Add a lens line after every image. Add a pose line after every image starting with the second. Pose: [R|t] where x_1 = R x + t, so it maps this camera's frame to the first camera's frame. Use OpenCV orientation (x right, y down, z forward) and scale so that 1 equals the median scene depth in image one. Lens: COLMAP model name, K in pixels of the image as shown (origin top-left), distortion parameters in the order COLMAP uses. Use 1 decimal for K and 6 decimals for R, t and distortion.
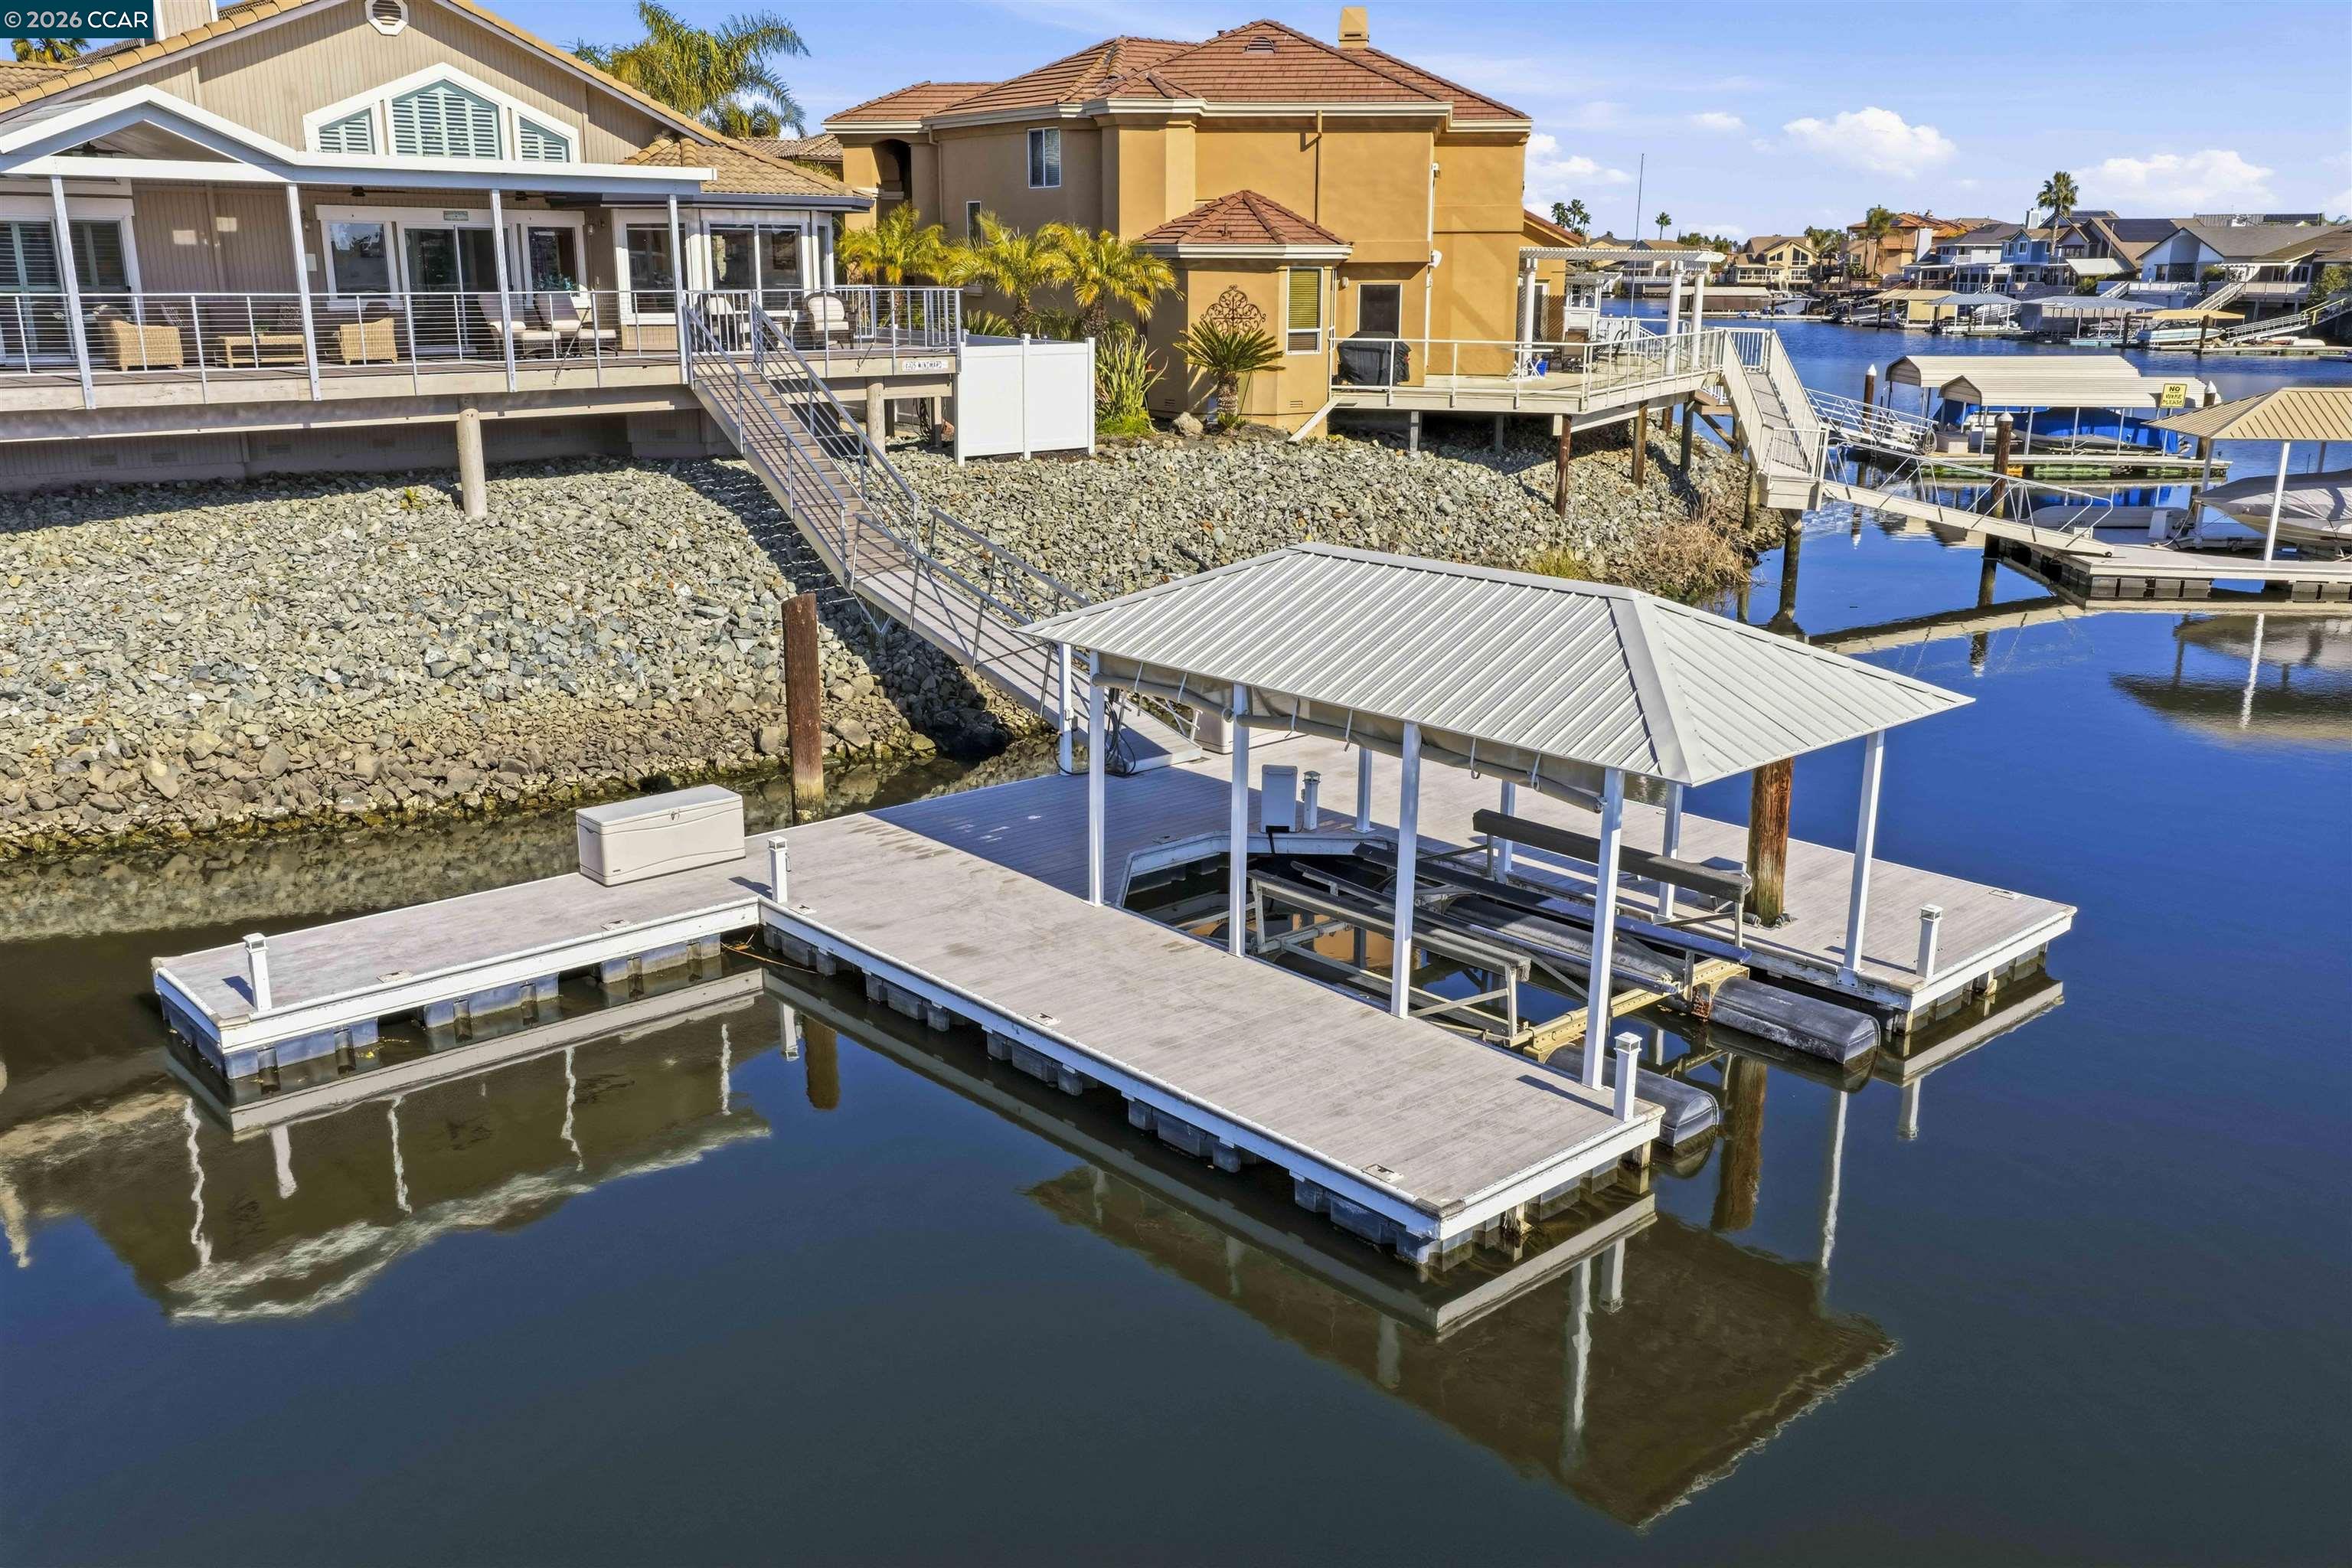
lens RADIAL K [[1943.0, 0, 1168.3], [0, 1943.0, 793.7], [0, 0, 1]] dist [-0.008753, 0.033256]
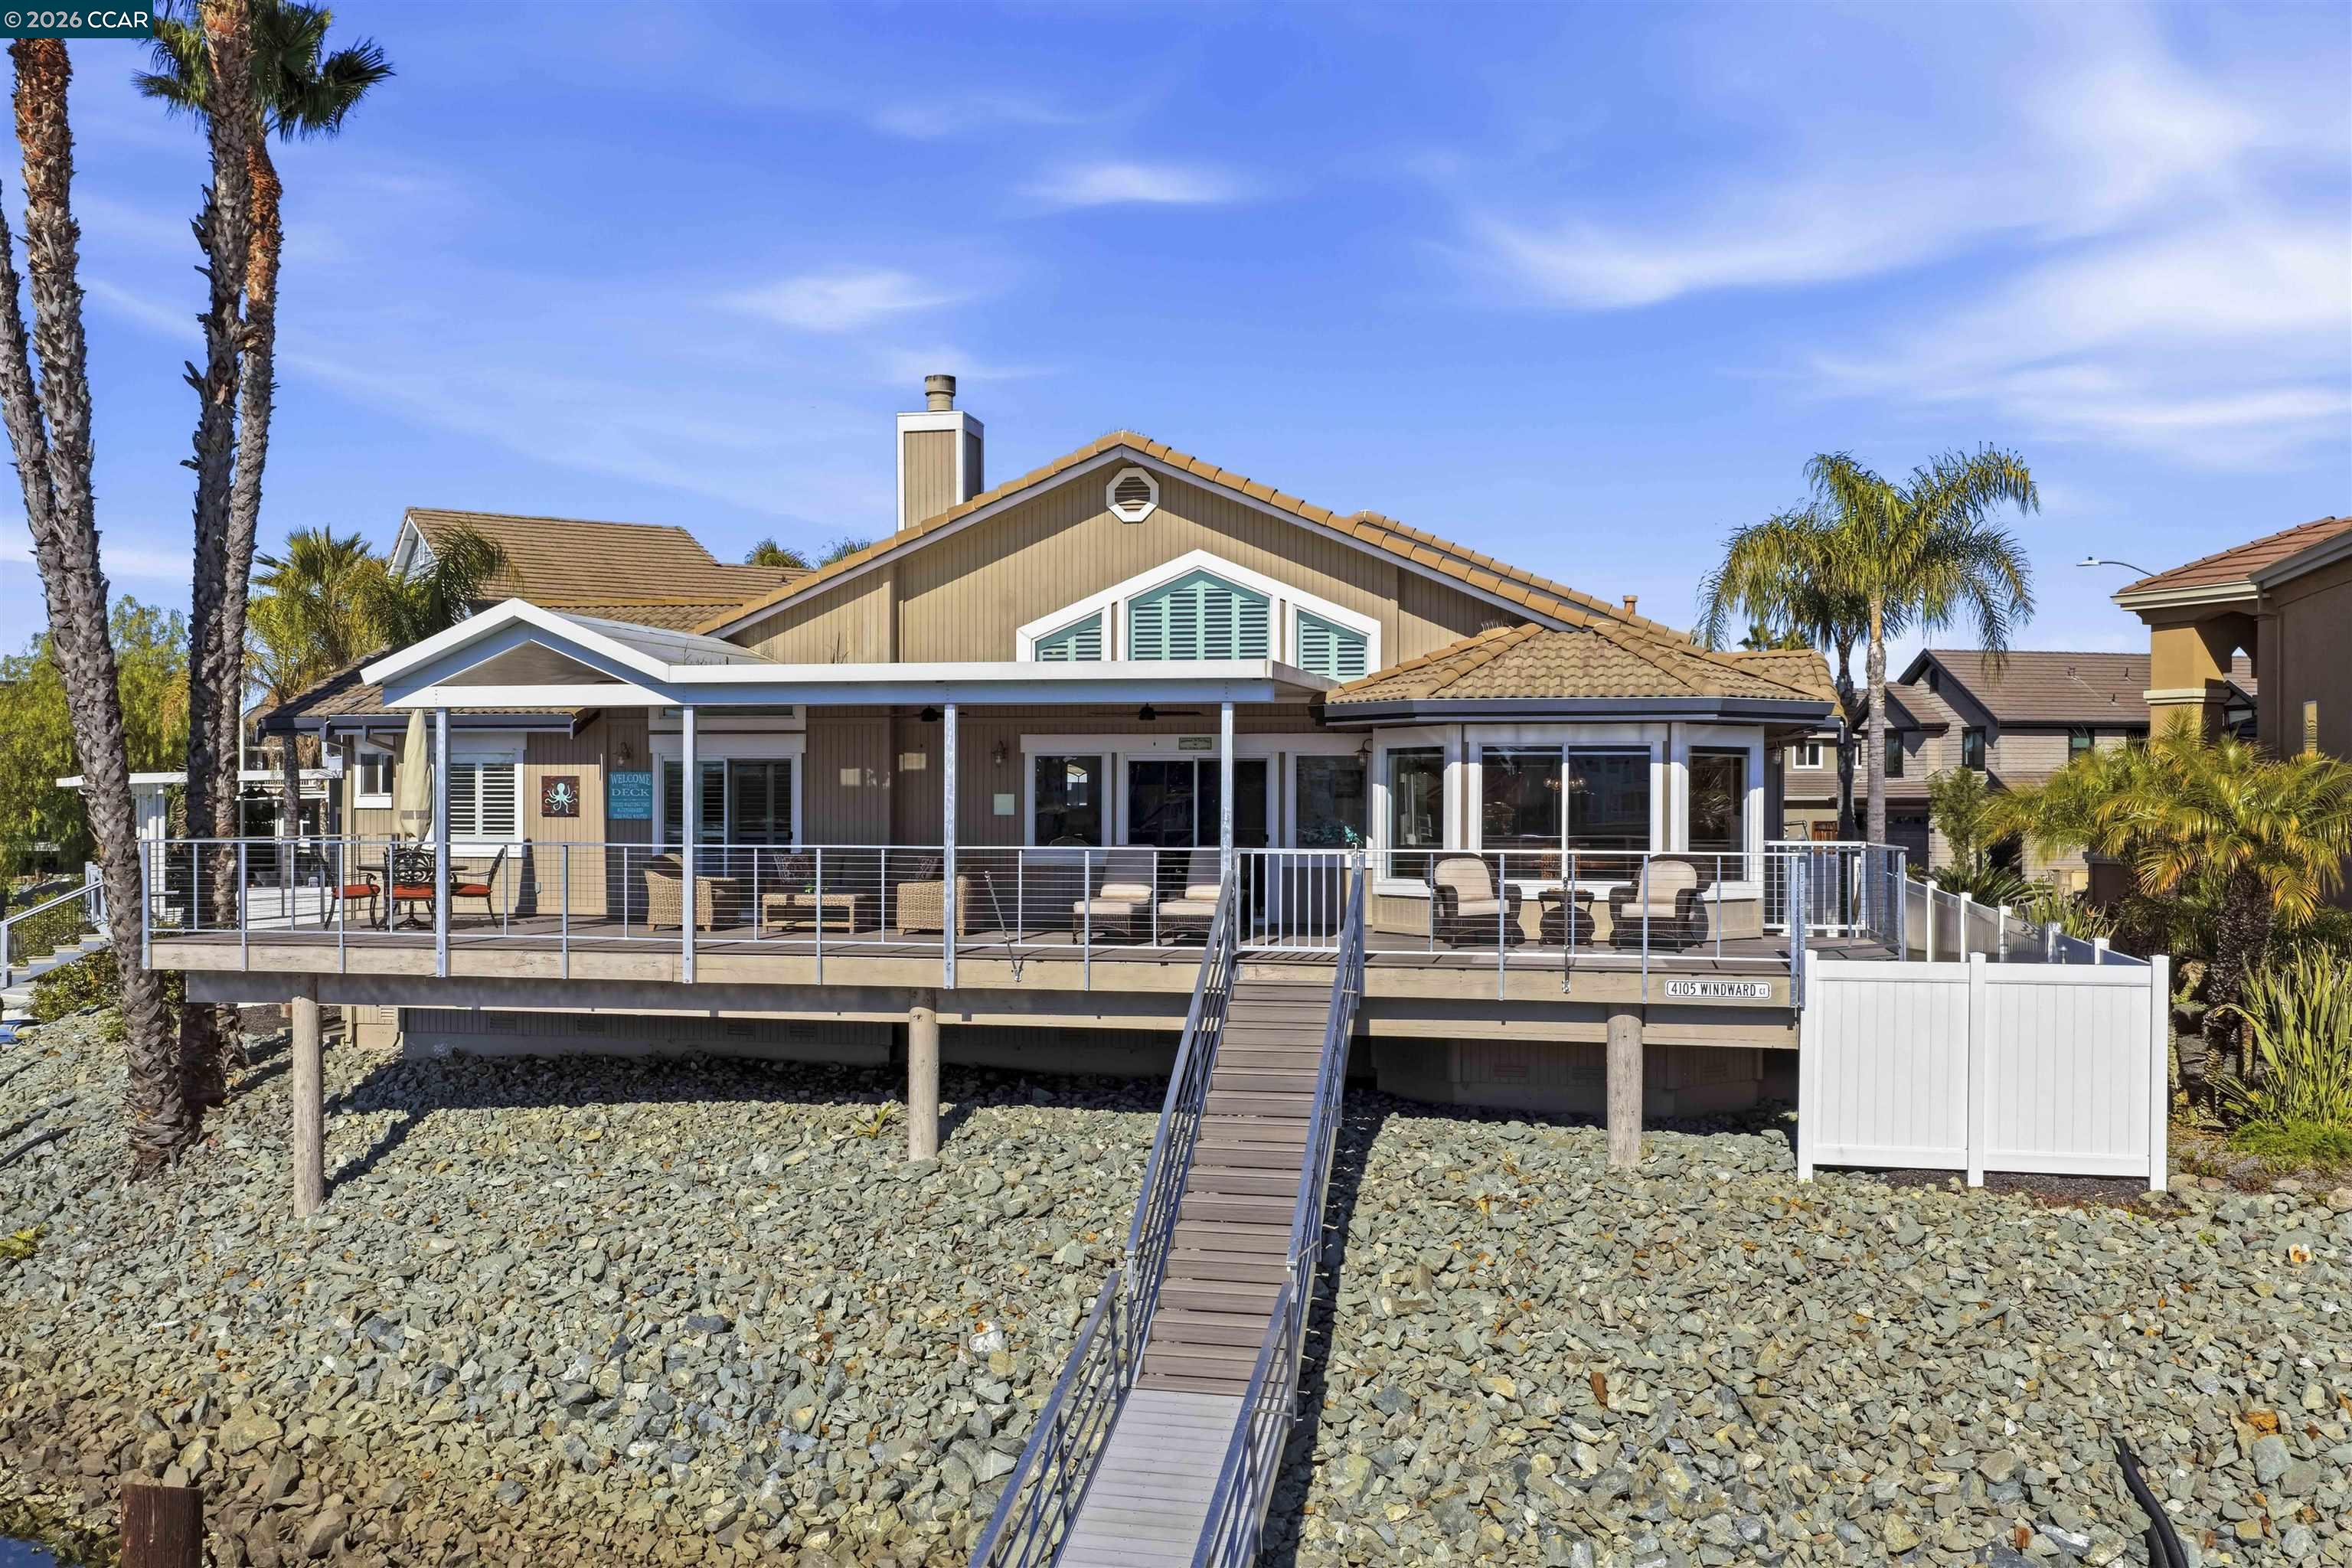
lens RADIAL K [[1943.0, 0, 1177.5], [0, 1943.0, 802.7], [0, 0, 1]] dist [-0.008753, 0.033256]
pose [[0.592117, 0.001583, -0.805850, 0.233576], [-0.212741, 0.964829, -0.154421, -0.163712], [0.777264, 0.262872, 0.571629, 0.591056]]
